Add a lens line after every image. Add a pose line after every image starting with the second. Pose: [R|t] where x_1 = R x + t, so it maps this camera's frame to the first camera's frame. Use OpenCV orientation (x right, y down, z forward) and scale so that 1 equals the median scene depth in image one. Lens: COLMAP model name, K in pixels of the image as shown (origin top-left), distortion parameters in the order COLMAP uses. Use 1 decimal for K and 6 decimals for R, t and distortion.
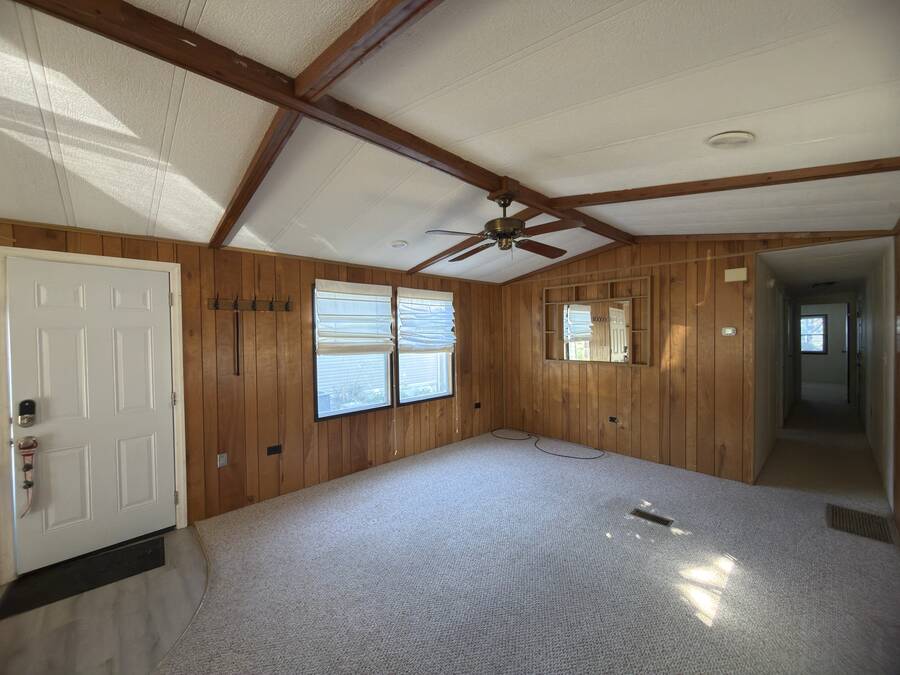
lens RADIAL K [[359.6, 0, 453.6], [0, 359.6, 340.4], [0, 0, 1]] dist [-0.001030, -0.000160]
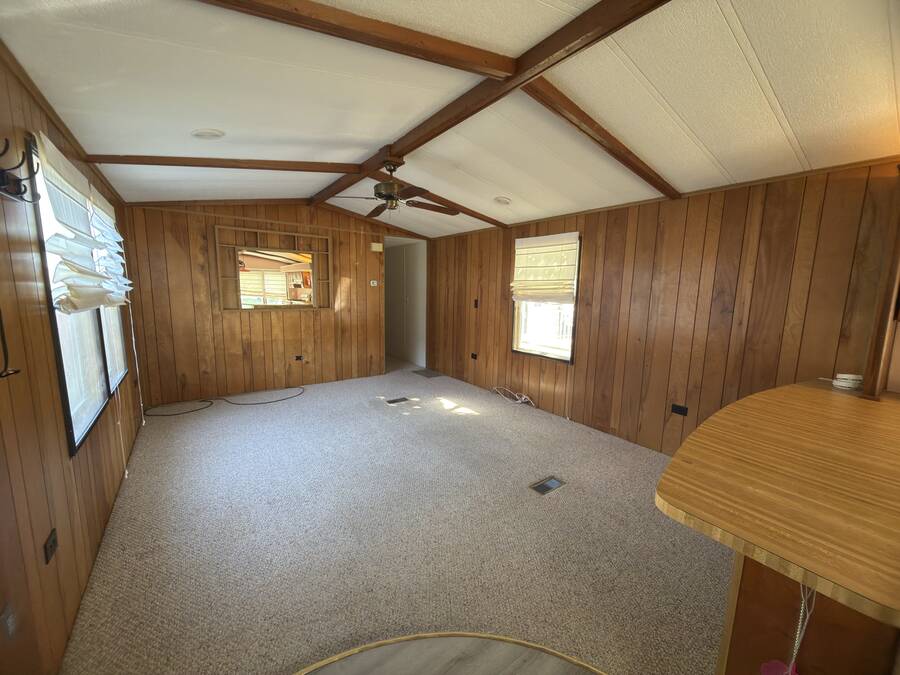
lens RADIAL K [[359.6, 0, 453.6], [0, 359.6, 340.4], [0, 0, 1]] dist [-0.001030, -0.000160]
pose [[0.114337, -0.131751, 0.984667, -0.676465], [-0.003020, 0.991116, 0.132965, 0.010813], [-0.993437, -0.018177, 0.112924, 0.409202]]
